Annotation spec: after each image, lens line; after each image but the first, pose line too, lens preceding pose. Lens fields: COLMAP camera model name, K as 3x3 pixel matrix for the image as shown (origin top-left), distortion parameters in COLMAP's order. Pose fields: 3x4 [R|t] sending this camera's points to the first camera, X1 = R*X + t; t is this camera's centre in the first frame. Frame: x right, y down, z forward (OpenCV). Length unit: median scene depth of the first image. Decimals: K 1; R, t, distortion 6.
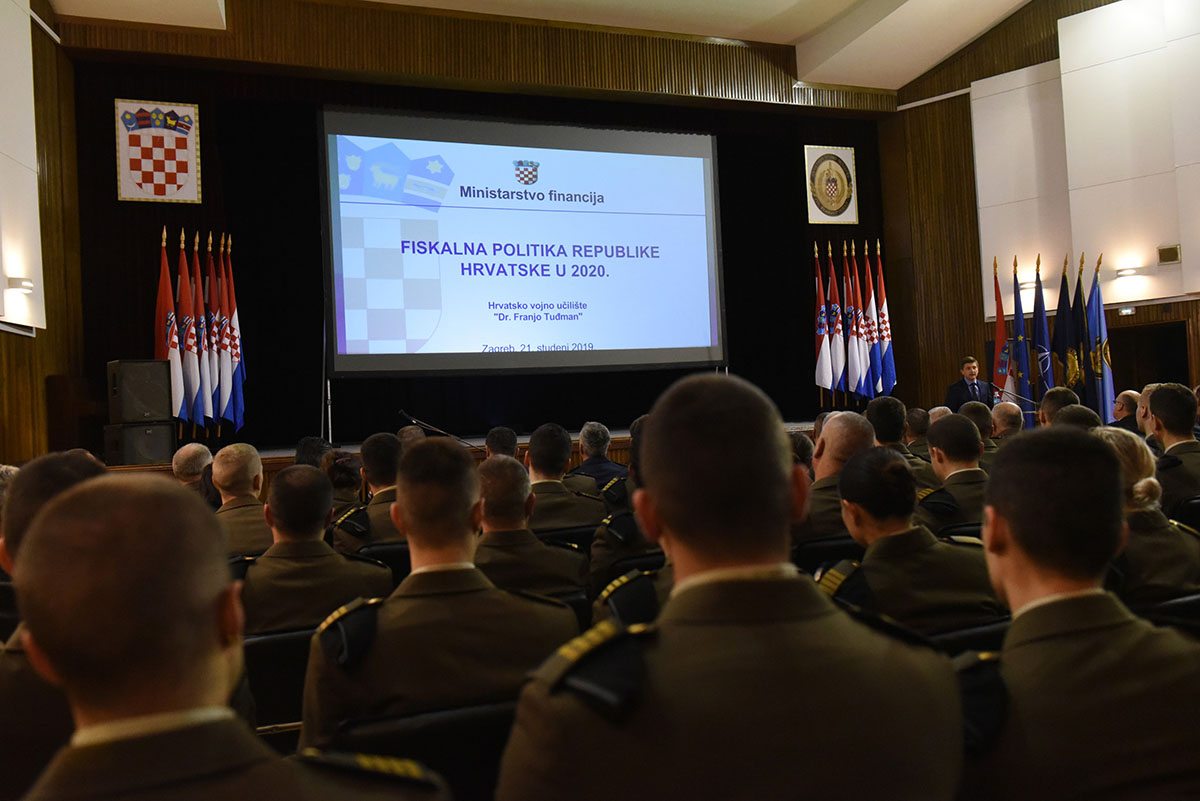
lens RADIAL K [[1151.9, 0, 571.2], [0, 1151.9, 388.4], [0, 0, 1]] dist [-0.003267, -0.019212]
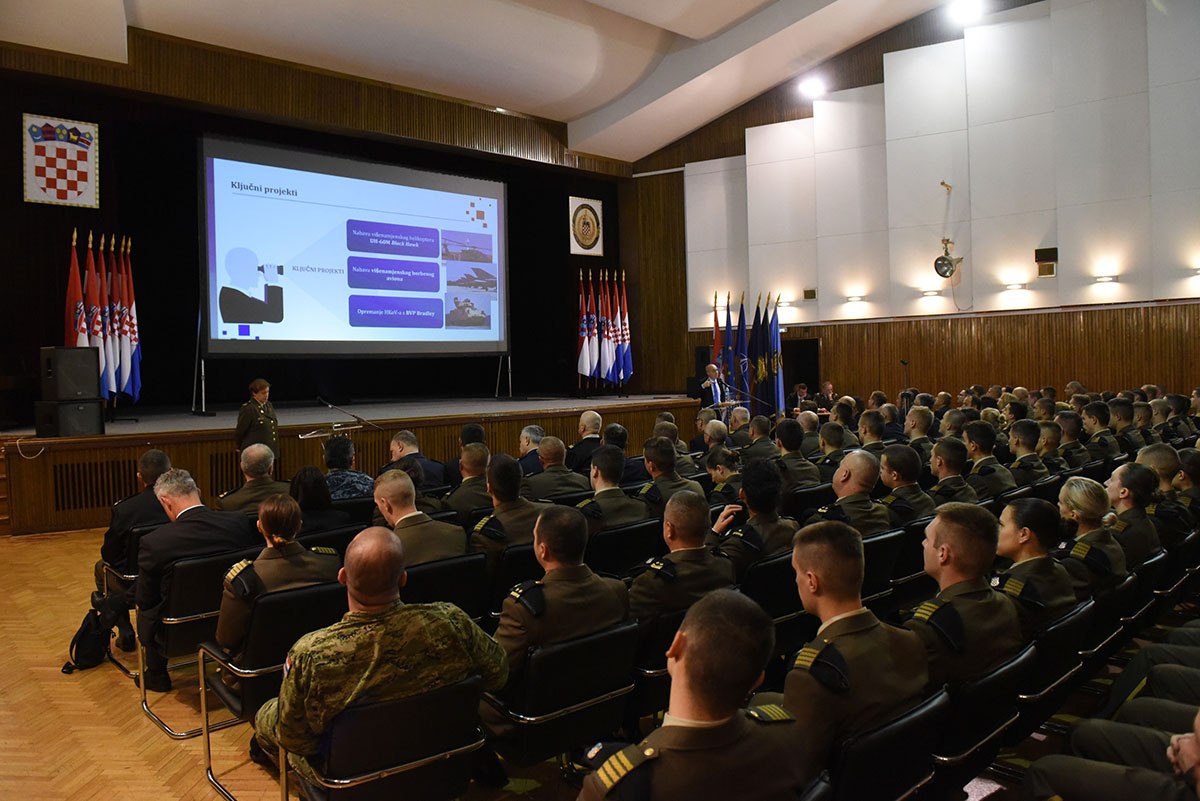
lens RADIAL K [[853.4, 0, 600.0], [0, 853.4, 400.5], [0, 0, 1]] dist [-0.066634, 0.001993]
pose [[0.946621, 0.015743, 0.321964, -0.094842], [-0.032191, 0.998431, 0.045825, -0.017834], [-0.320737, -0.053743, 0.945642, 0.019662]]
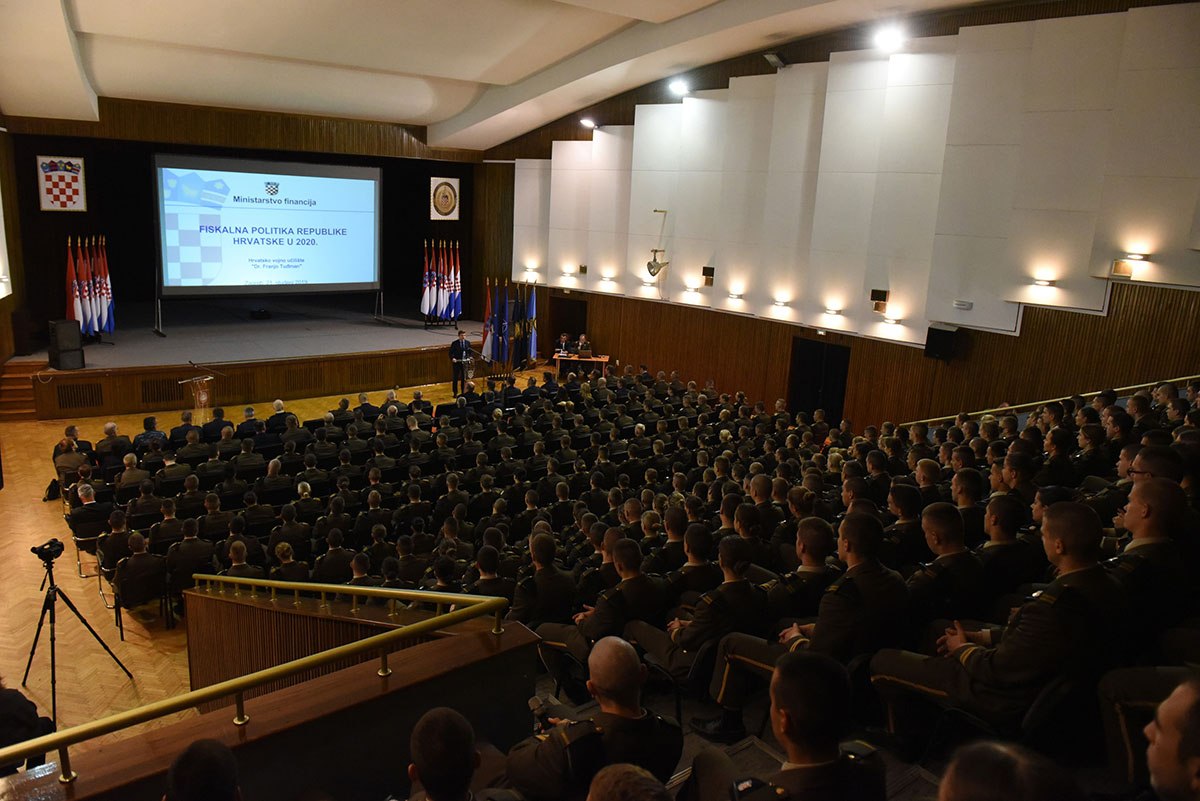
lens RADIAL K [[866.0, 0, 600.0], [0, 866.0, 400.5], [0, 0, 1]] dist [-0.048576, -0.007456]
pose [[0.964216, 0.038459, 0.262314, 0.127275], [-0.104690, 0.964247, 0.243449, -0.258563], [-0.243573, -0.262199, 0.933769, -0.536574]]
